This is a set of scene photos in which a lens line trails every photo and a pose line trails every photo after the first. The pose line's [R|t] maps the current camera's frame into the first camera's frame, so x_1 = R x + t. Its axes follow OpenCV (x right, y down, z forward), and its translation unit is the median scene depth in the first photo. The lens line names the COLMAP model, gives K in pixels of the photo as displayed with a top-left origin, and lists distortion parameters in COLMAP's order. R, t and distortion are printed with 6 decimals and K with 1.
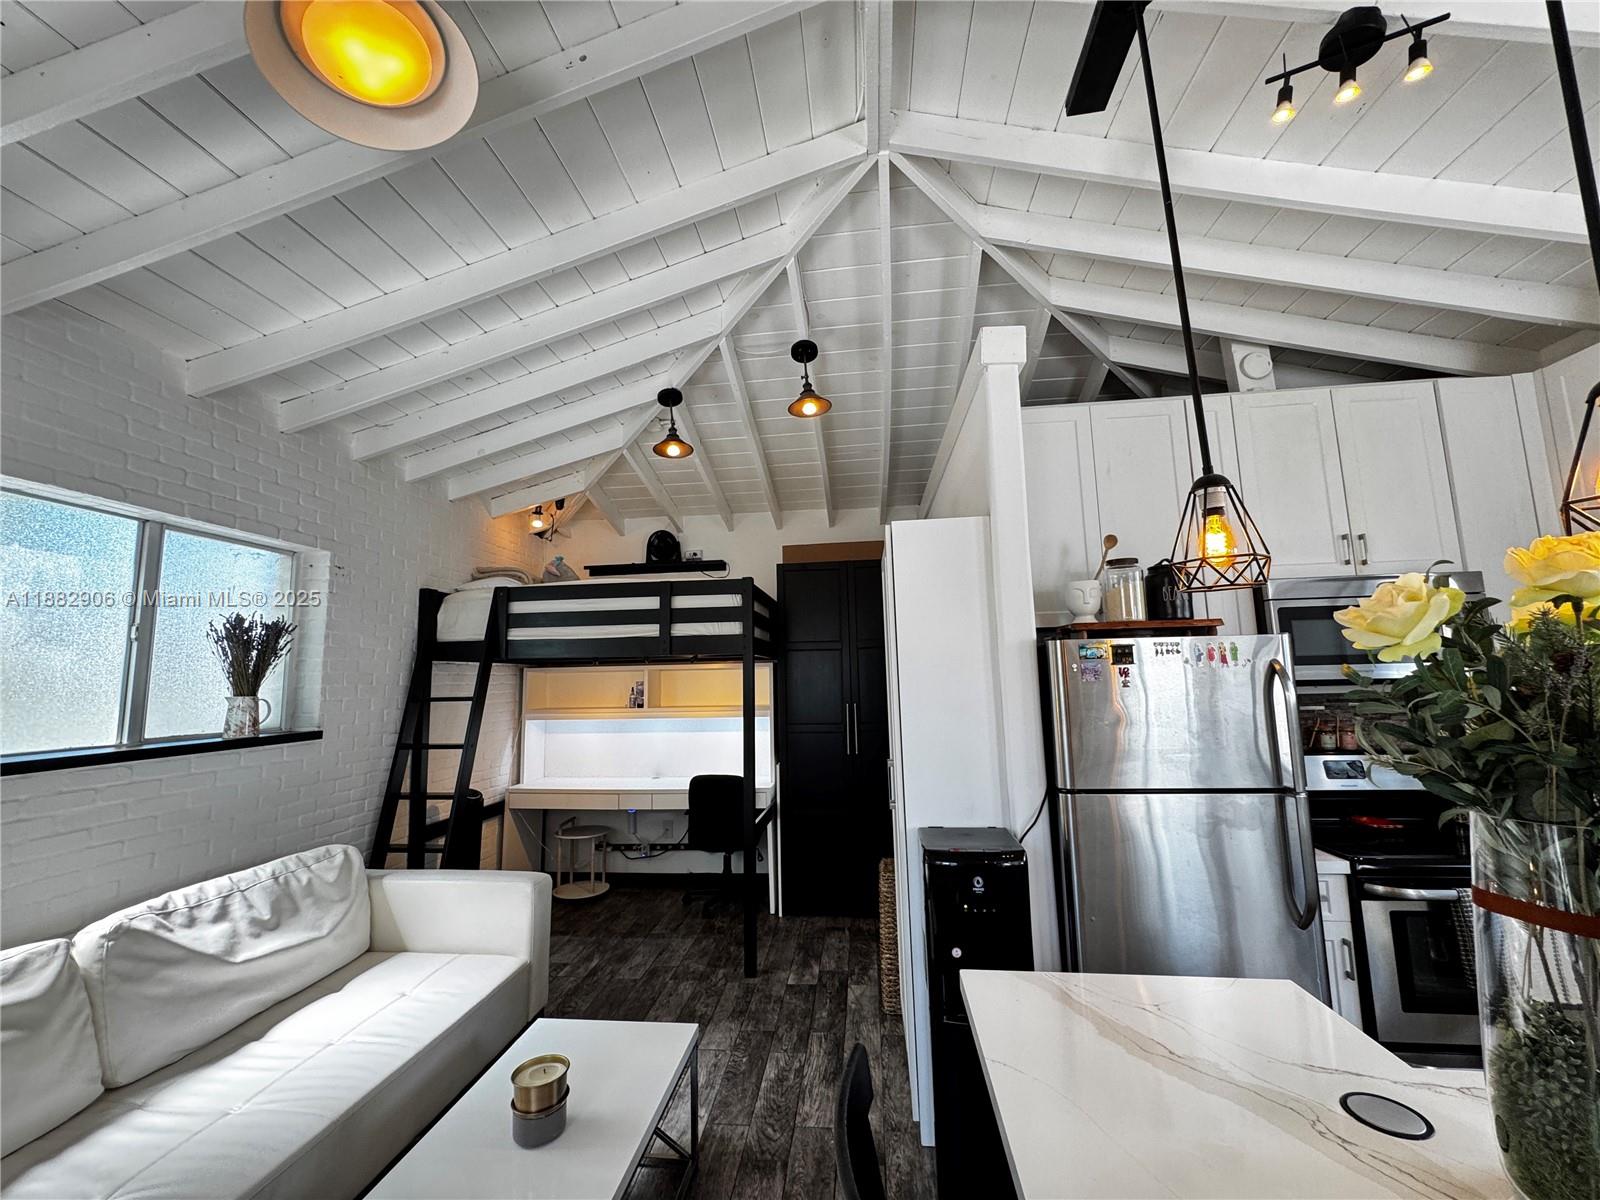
lens RADIAL K [[638.3, 0, 797.5], [0, 638.3, 598.3], [0, 0, 1]] dist [-0.002327, -0.000598]
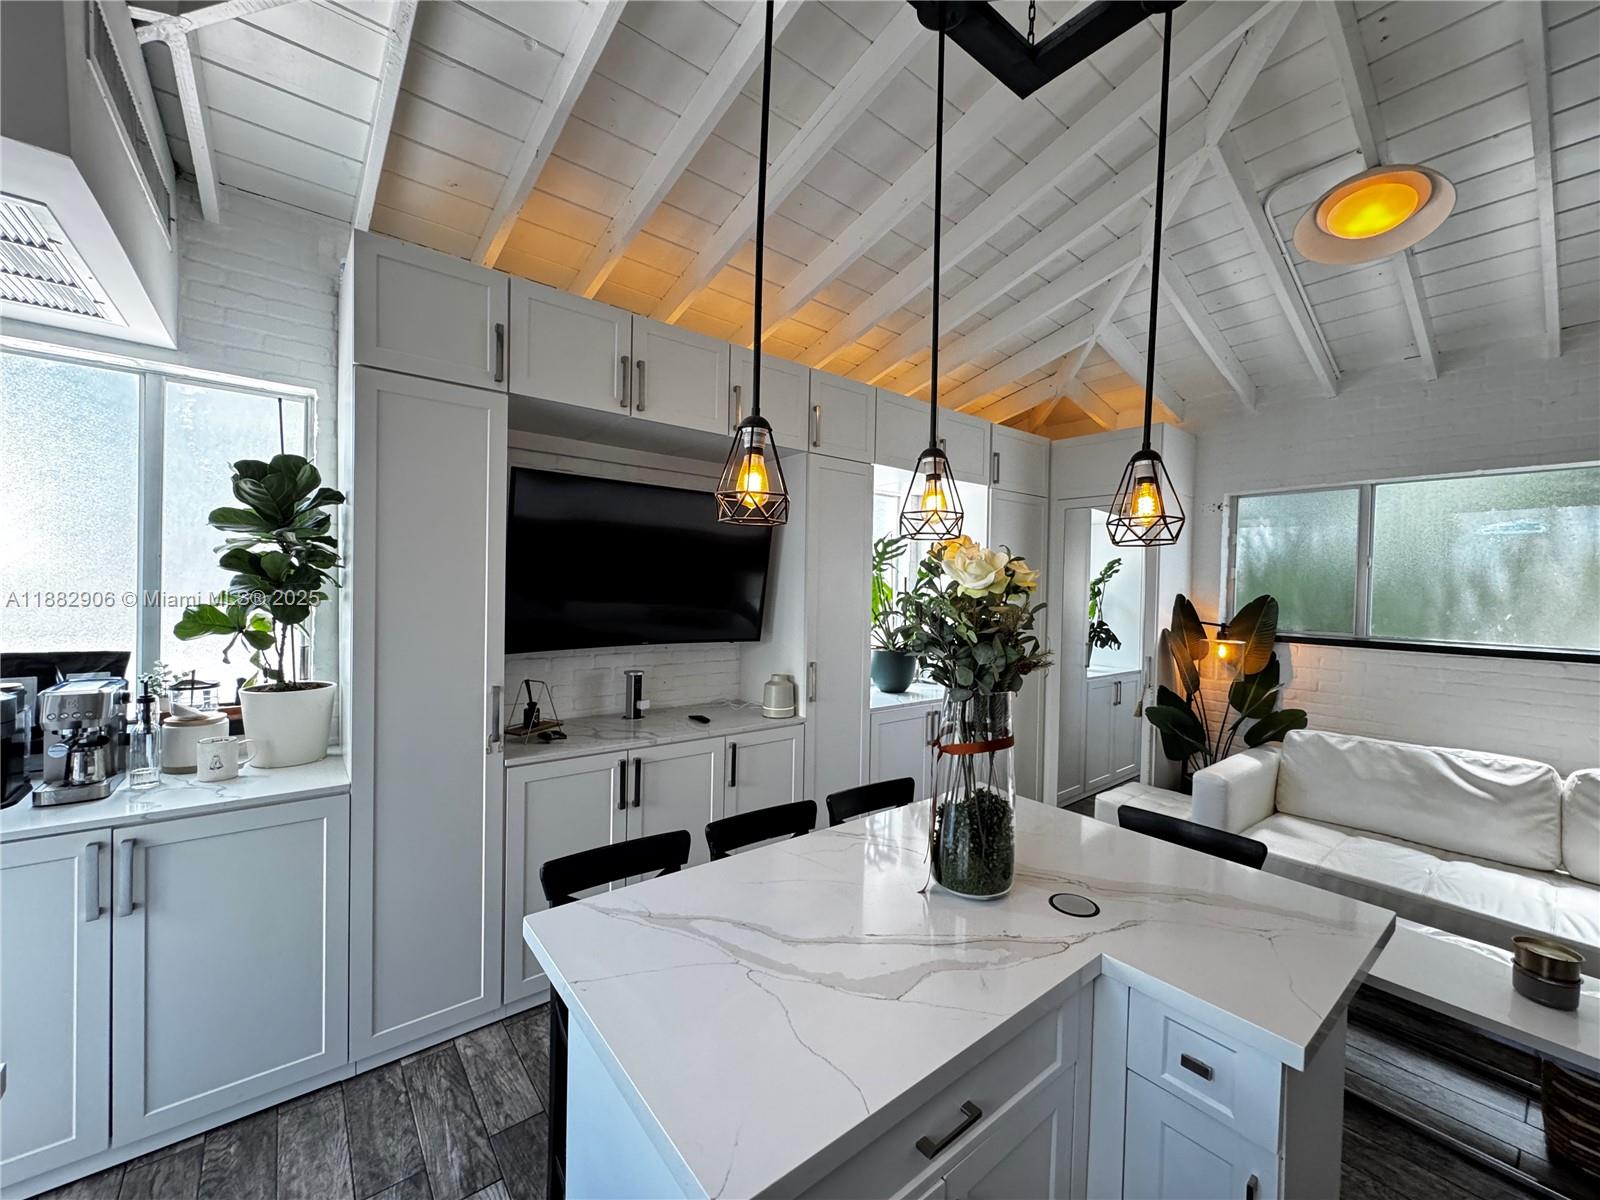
lens RADIAL K [[638.3, 0, 797.5], [0, 638.3, 598.3], [0, 0, 1]] dist [-0.002327, -0.000598]
pose [[-0.702394, 0.018056, -0.711560, 0.821127], [0.080216, 0.995318, -0.053927, 0.044459], [0.707254, -0.094956, -0.700553, 0.554310]]
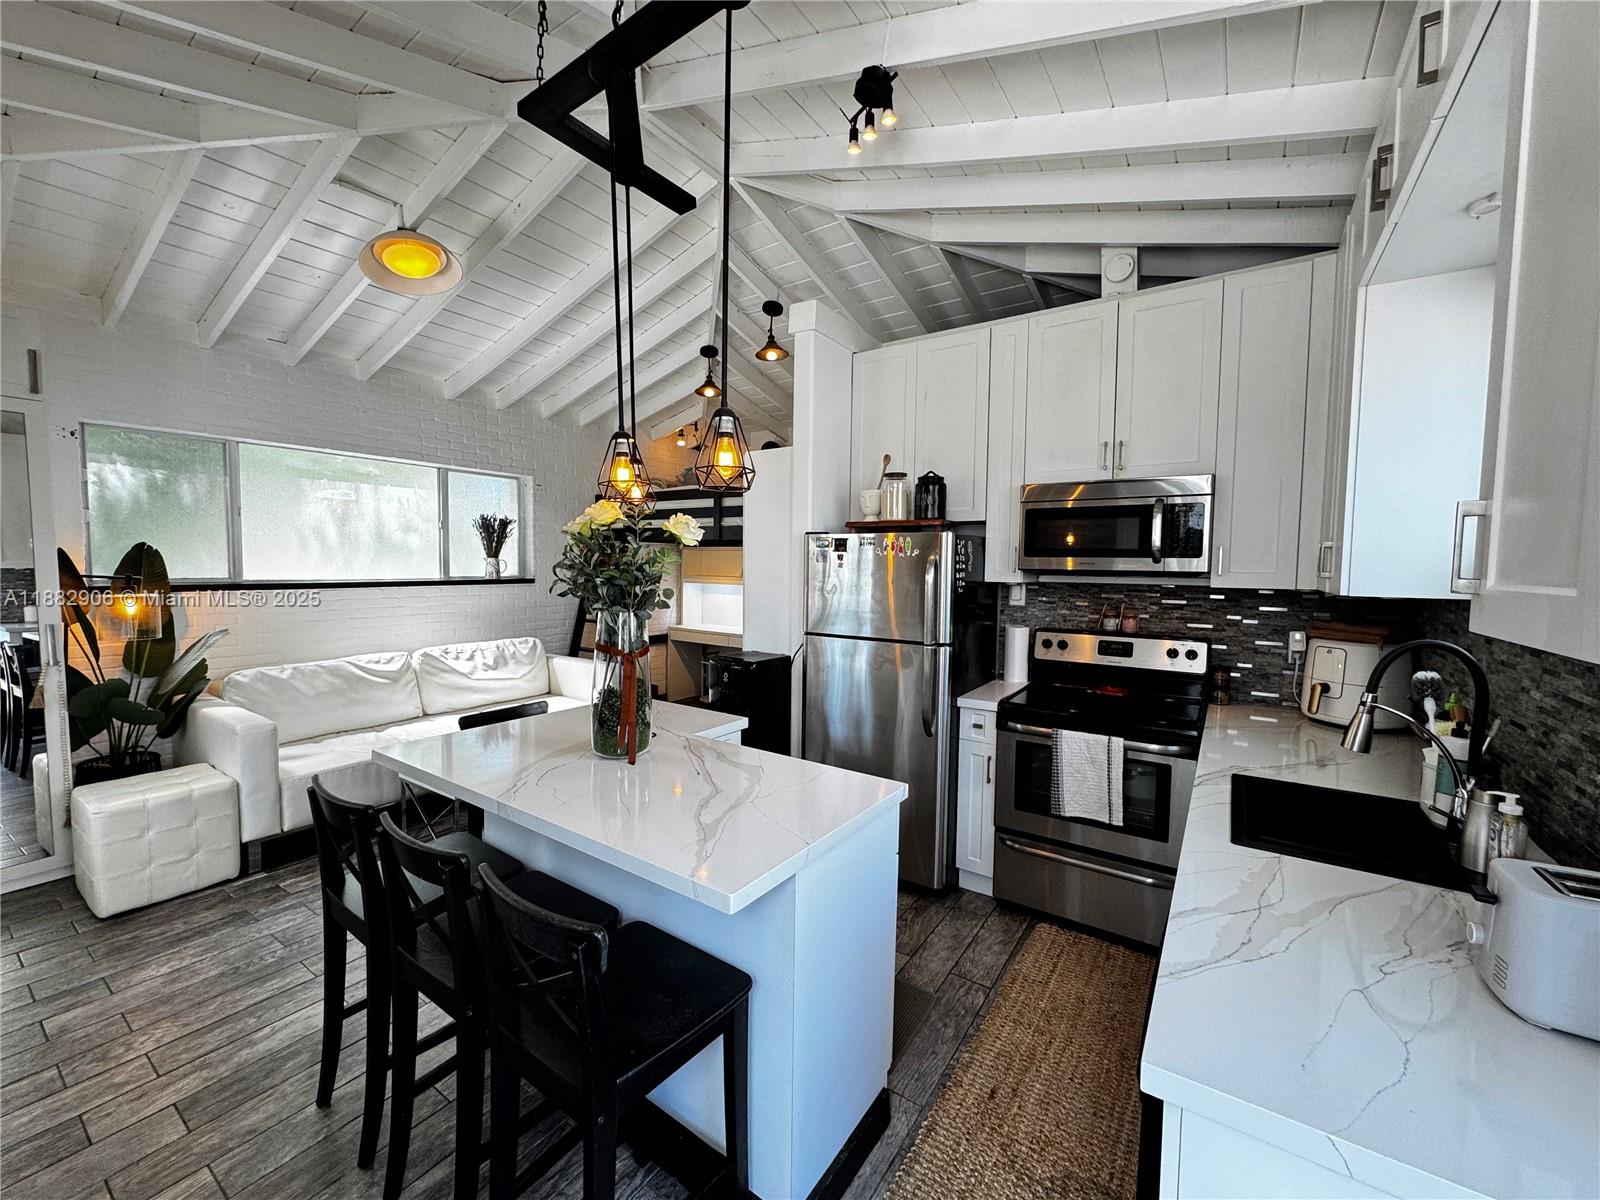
lens RADIAL K [[638.3, 0, 797.5], [0, 638.3, 598.3], [0, 0, 1]] dist [-0.002327, -0.000598]
pose [[0.883204, 0.059058, -0.465255, 0.866058], [0.026813, 0.984059, 0.175811, -0.039554], [0.468221, -0.167752, 0.867541, -0.257314]]
